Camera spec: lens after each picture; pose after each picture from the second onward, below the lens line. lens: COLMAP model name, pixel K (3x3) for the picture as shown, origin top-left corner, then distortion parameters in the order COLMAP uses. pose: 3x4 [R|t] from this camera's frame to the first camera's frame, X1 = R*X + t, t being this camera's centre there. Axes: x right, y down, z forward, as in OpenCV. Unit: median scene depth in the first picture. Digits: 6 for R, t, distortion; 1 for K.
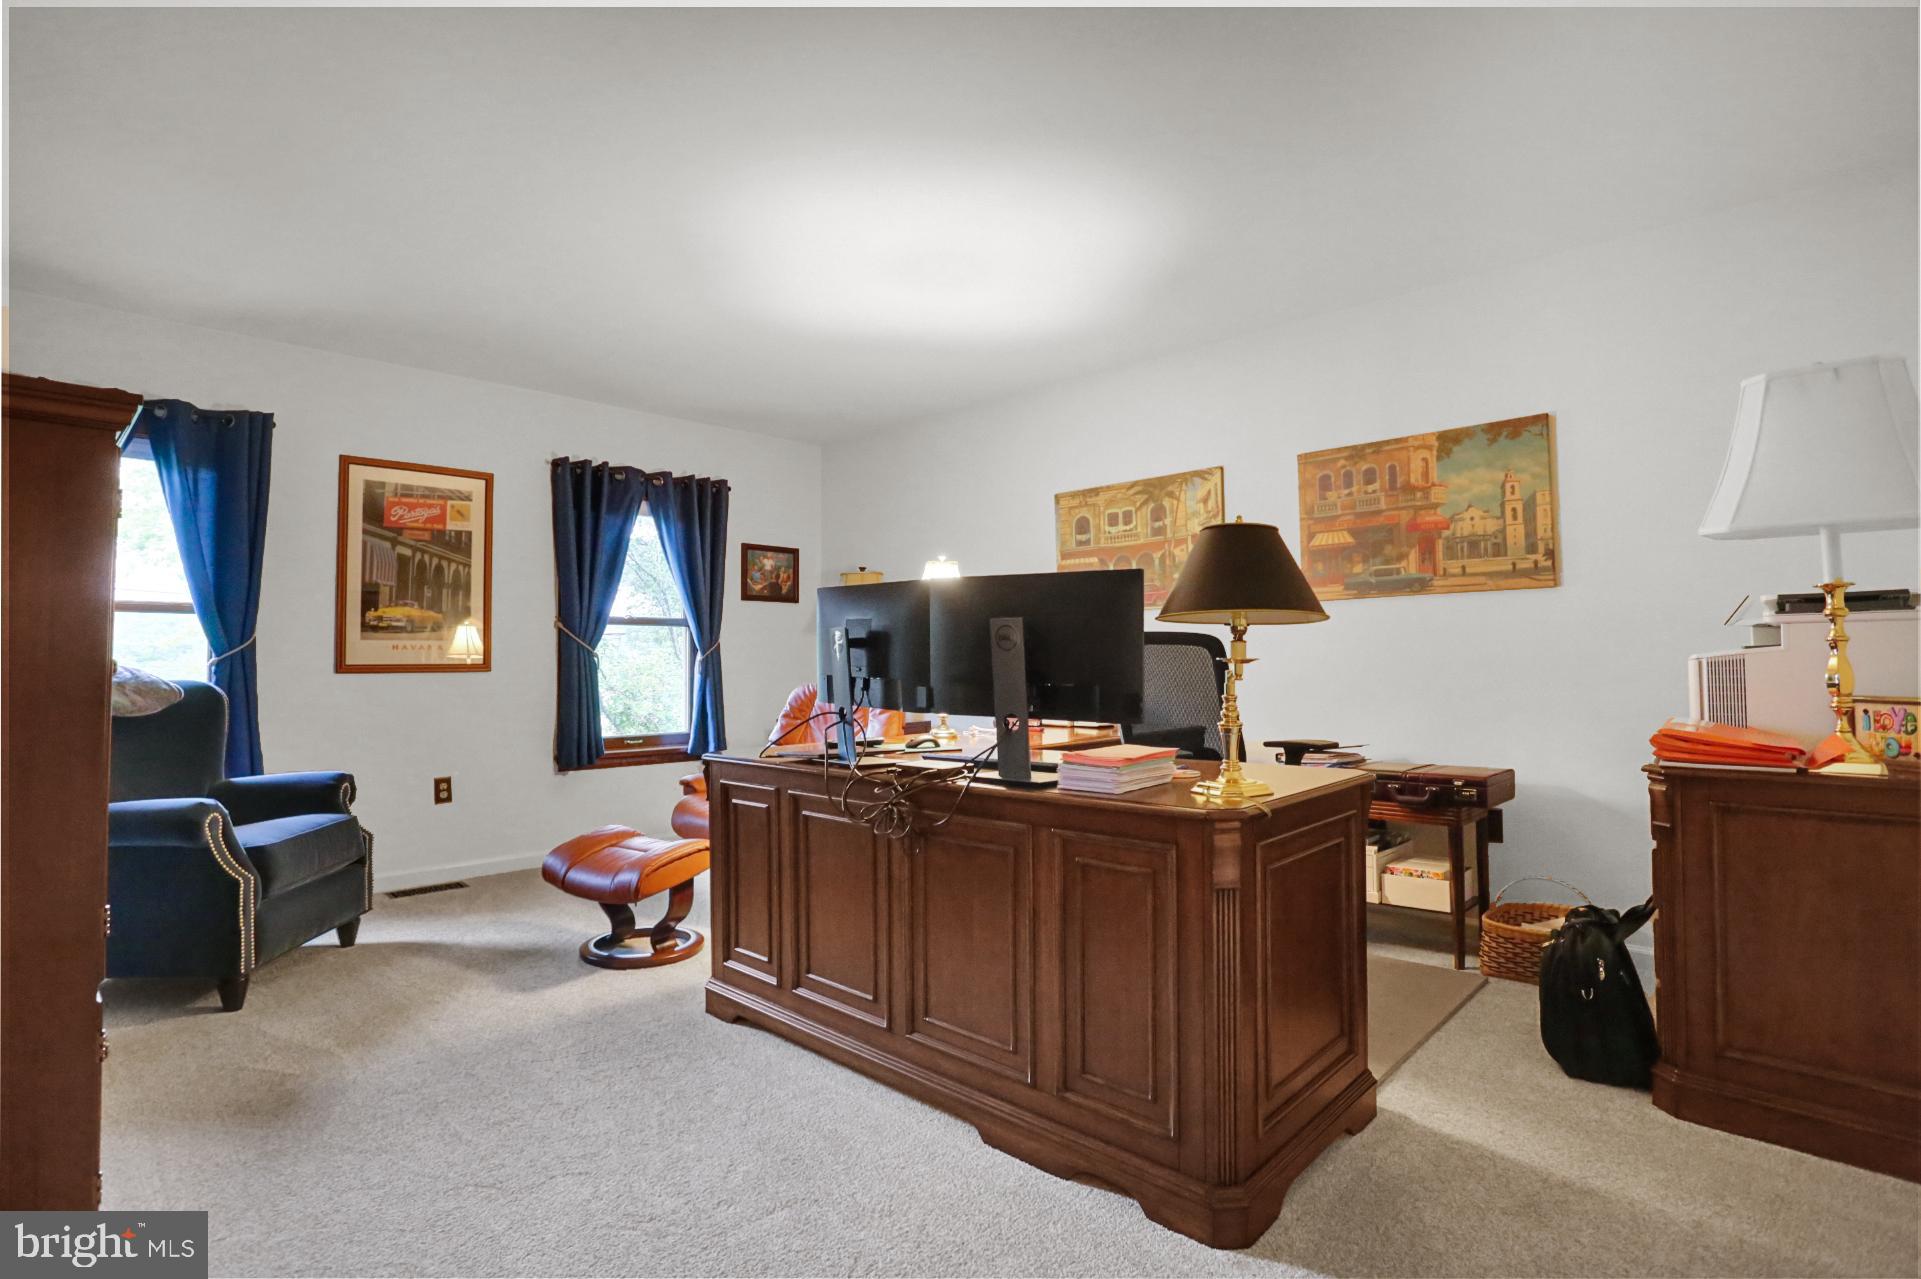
lens RADIAL K [[945.5, 0, 960.5], [0, 945.5, 639.5], [0, 0, 1]] dist [-0.063826, 0.027596]
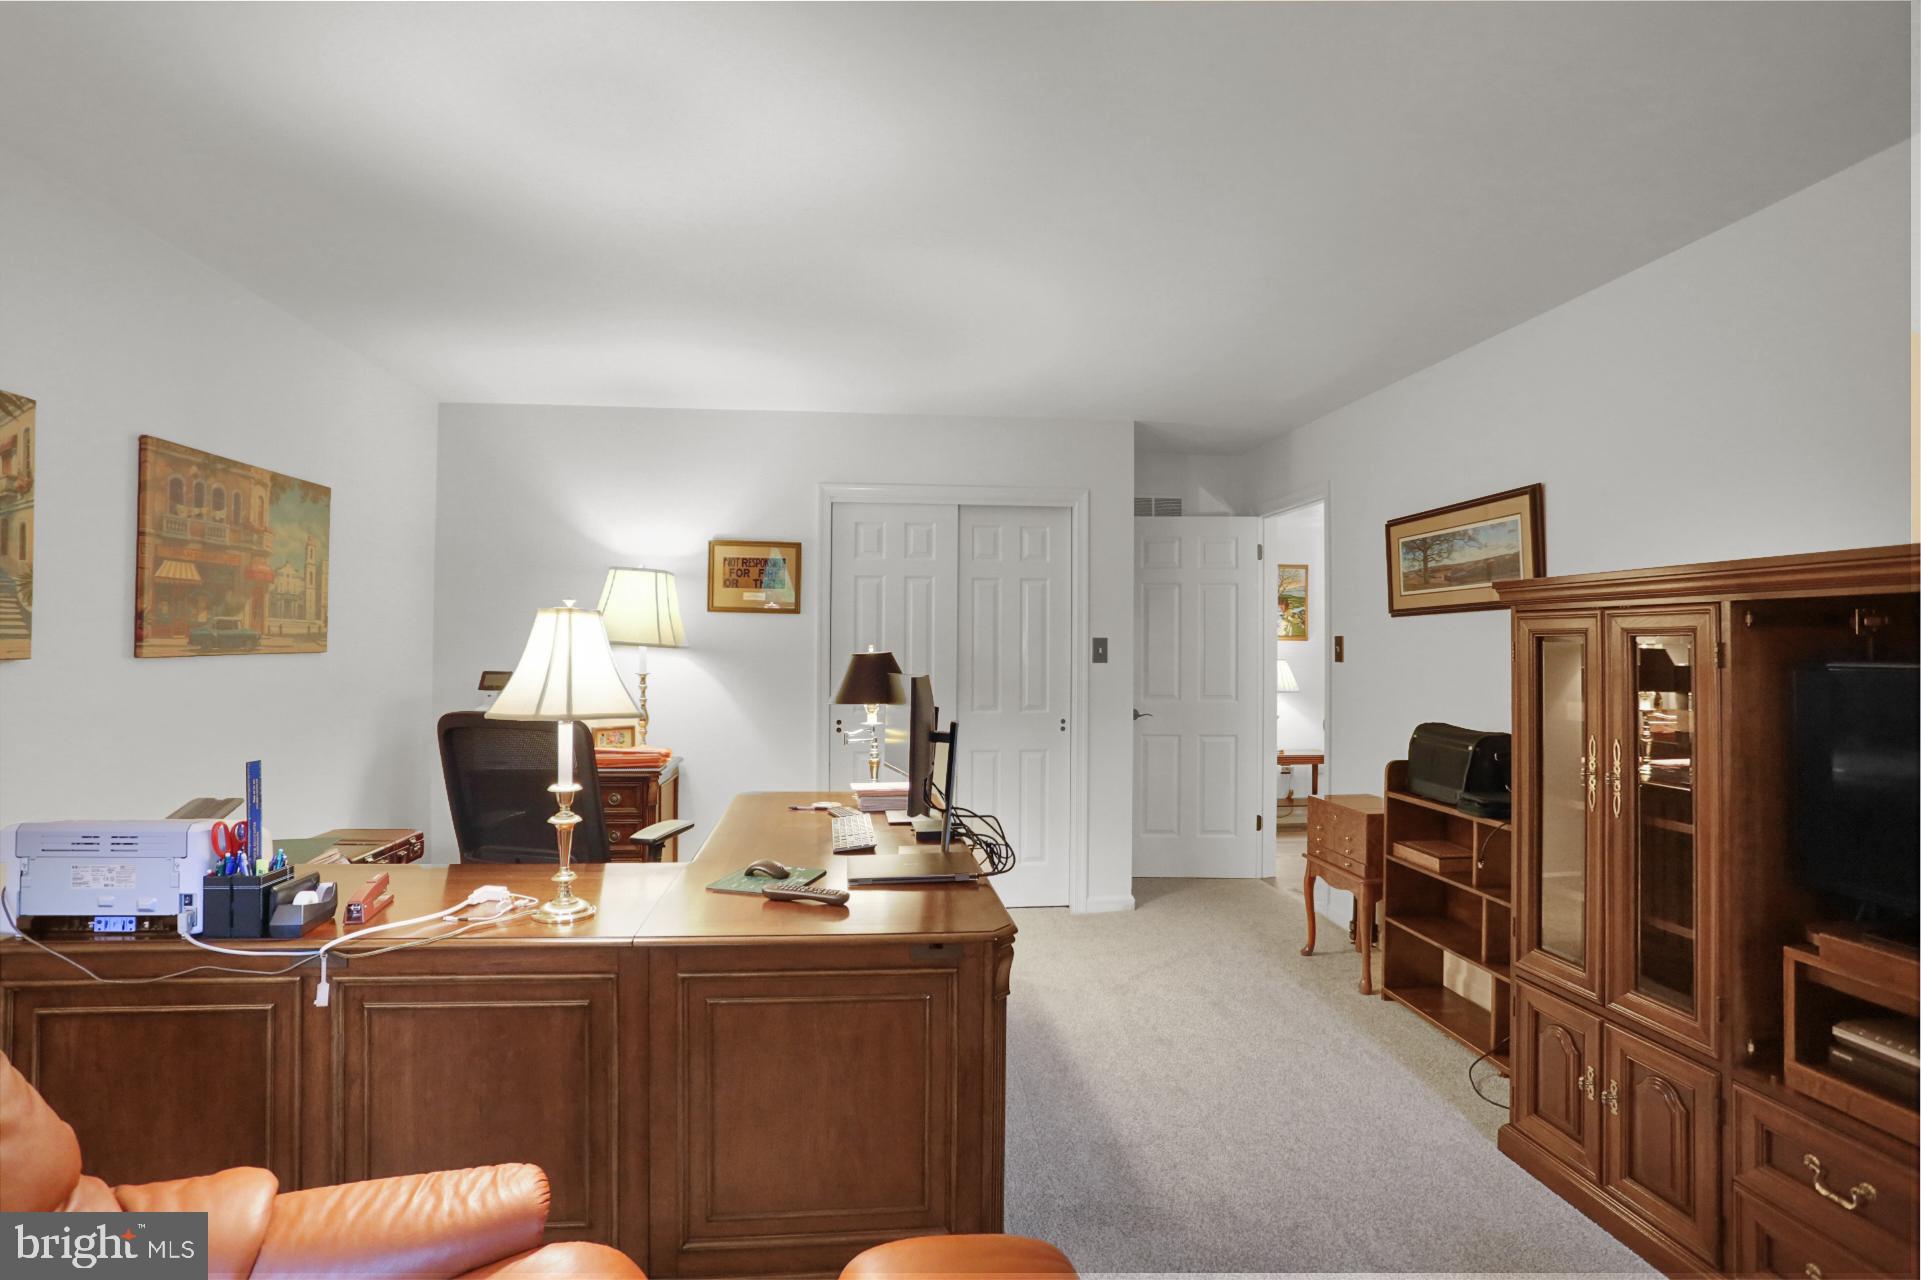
lens RADIAL K [[945.5, 0, 960.5], [0, 945.5, 640.0], [0, 0, 1]] dist [-0.063826, 0.027596]
pose [[-0.767721, 0.009764, 0.640710, -0.539254], [-0.012385, 0.999471, -0.030072, -0.044308], [-0.640664, -0.031022, -0.767194, 1.227421]]
